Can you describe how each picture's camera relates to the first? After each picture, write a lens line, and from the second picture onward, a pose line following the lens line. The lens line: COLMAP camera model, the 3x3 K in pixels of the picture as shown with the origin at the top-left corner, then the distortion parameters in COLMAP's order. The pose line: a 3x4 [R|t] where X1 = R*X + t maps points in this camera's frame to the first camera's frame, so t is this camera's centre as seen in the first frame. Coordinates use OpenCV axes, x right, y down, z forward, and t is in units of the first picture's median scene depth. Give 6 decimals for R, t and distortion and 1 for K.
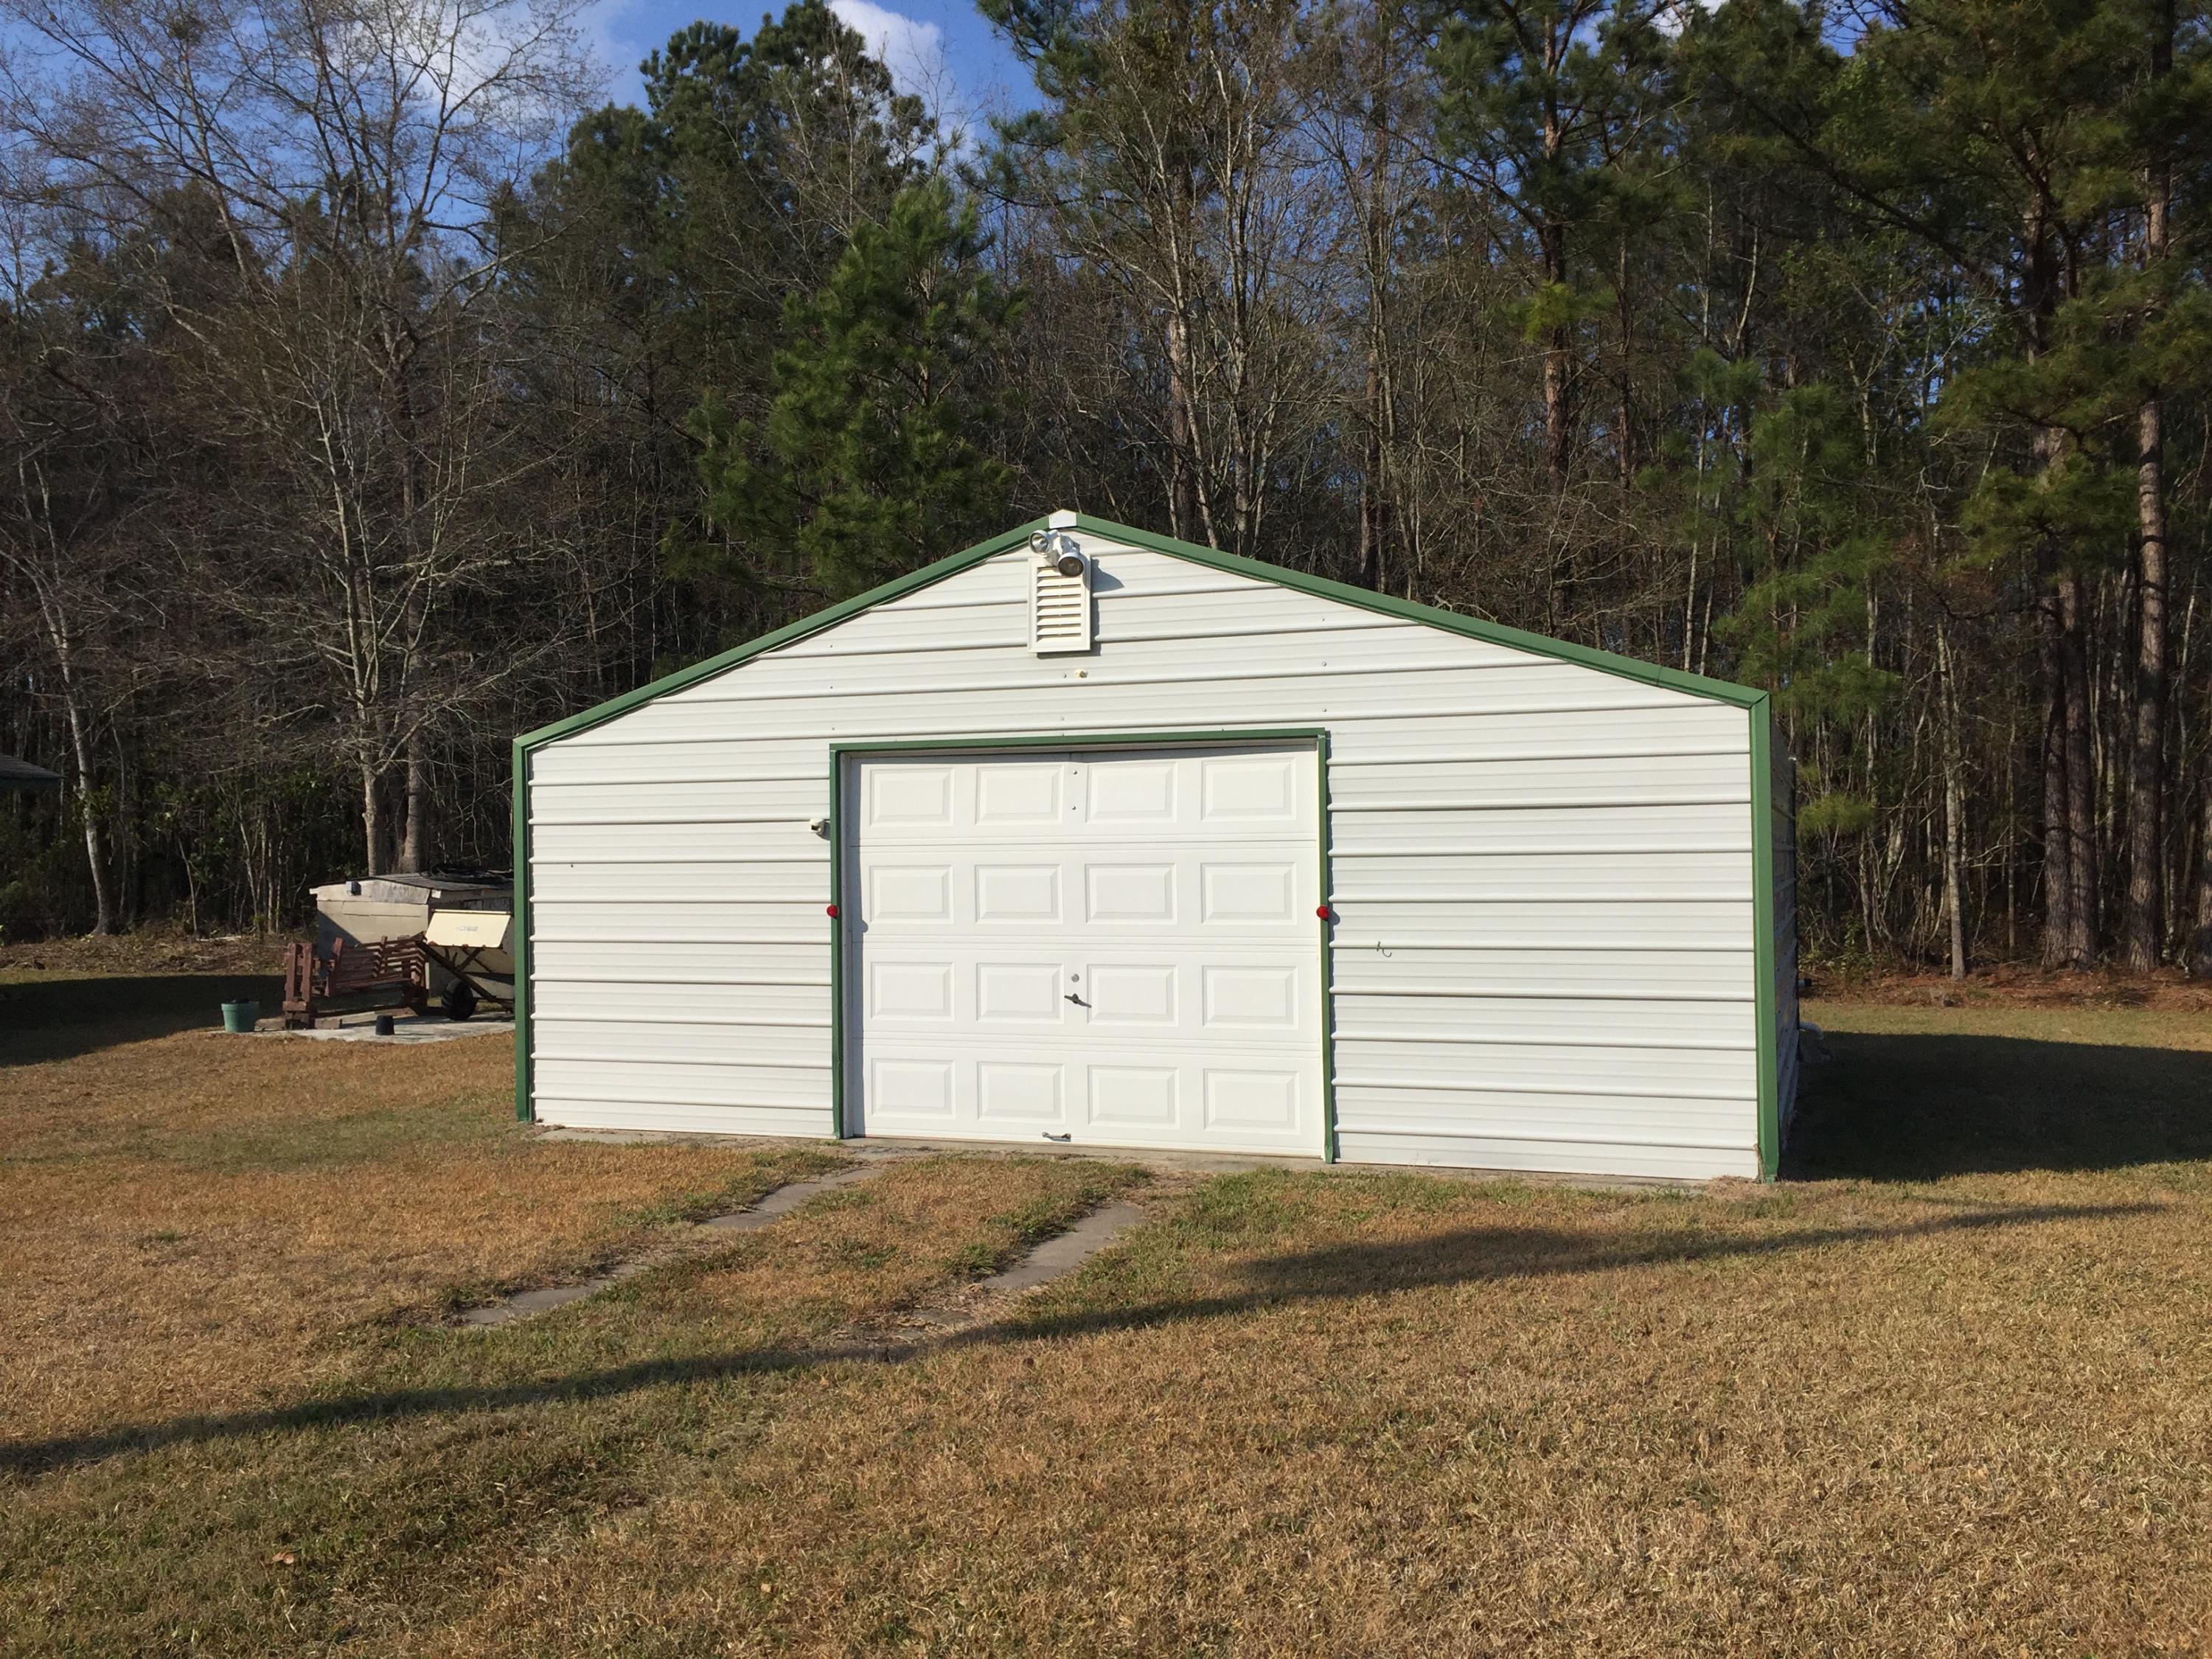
lens RADIAL K [[1911.2, 0, 1113.7], [0, 1911.2, 831.3], [0, 0, 1]] dist [0.016323, -0.009792]
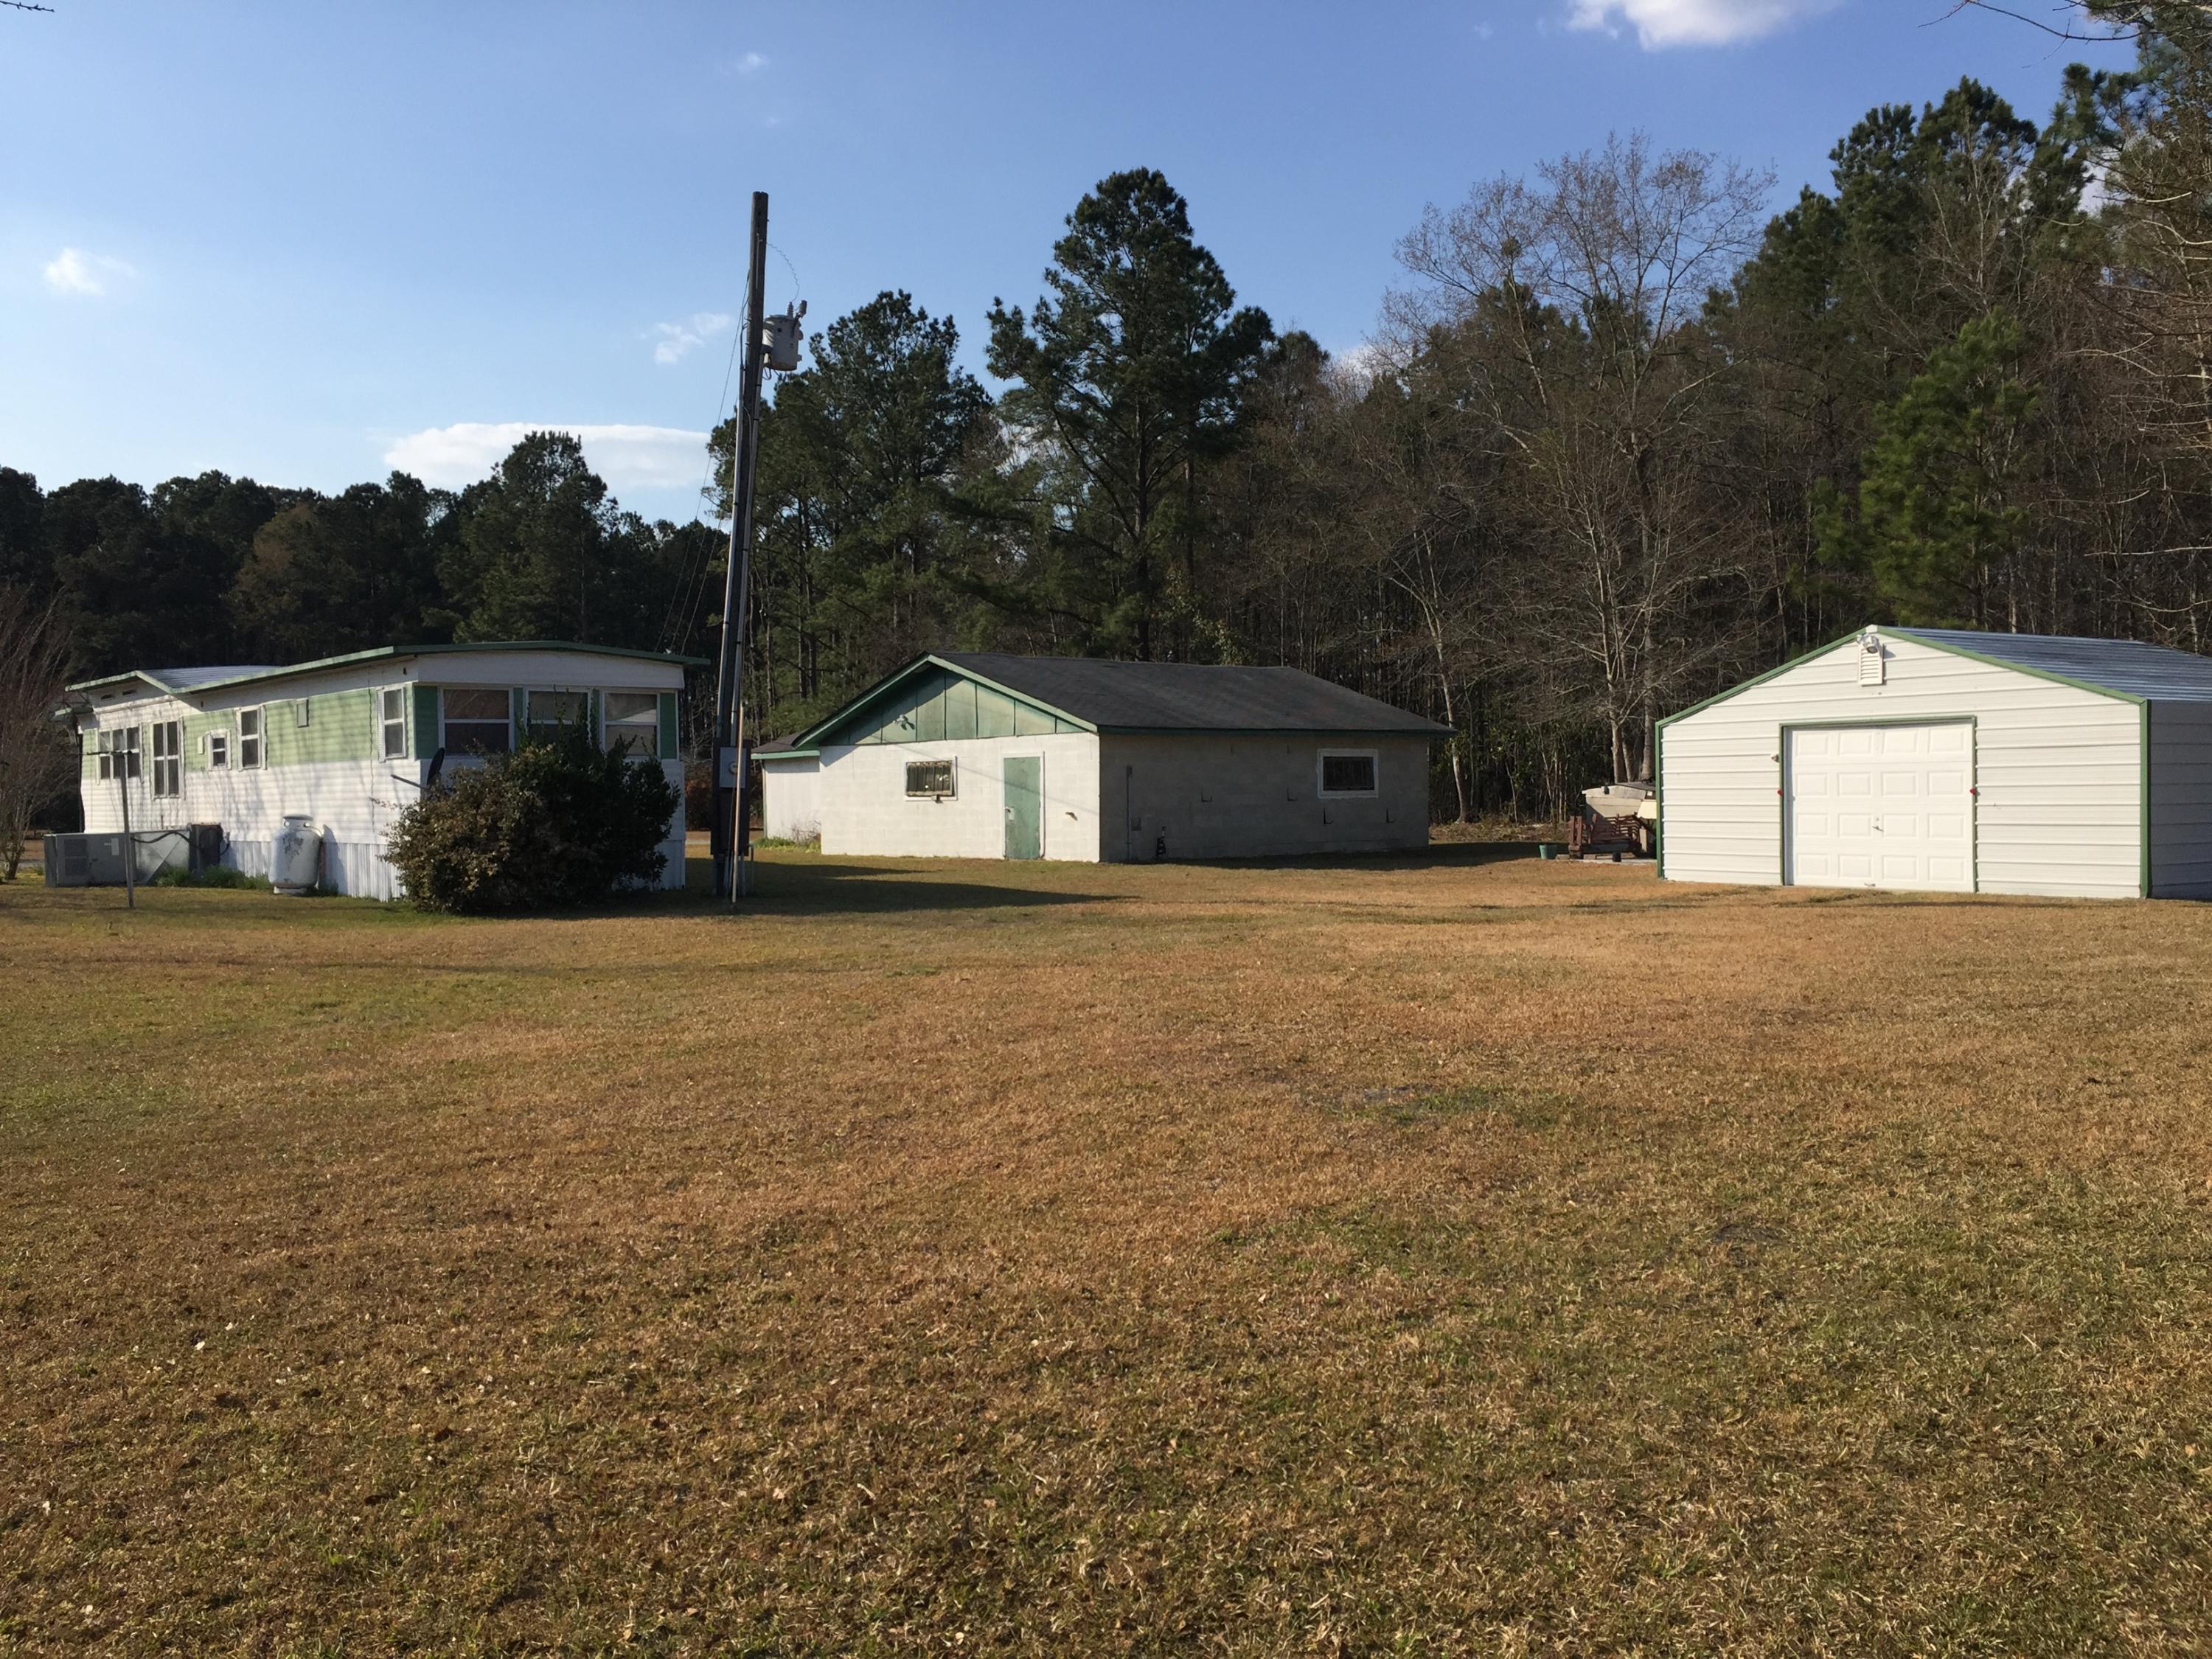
lens RADIAL K [[1911.2, 0, 1111.8], [0, 1911.2, 823.4], [0, 0, 1]] dist [0.016323, -0.009792]
pose [[0.800116, 0.009185, -0.599775, 0.605844], [0.013916, 0.999329, 0.033868, -0.012513], [0.599683, -0.035445, 0.799452, -1.393845]]
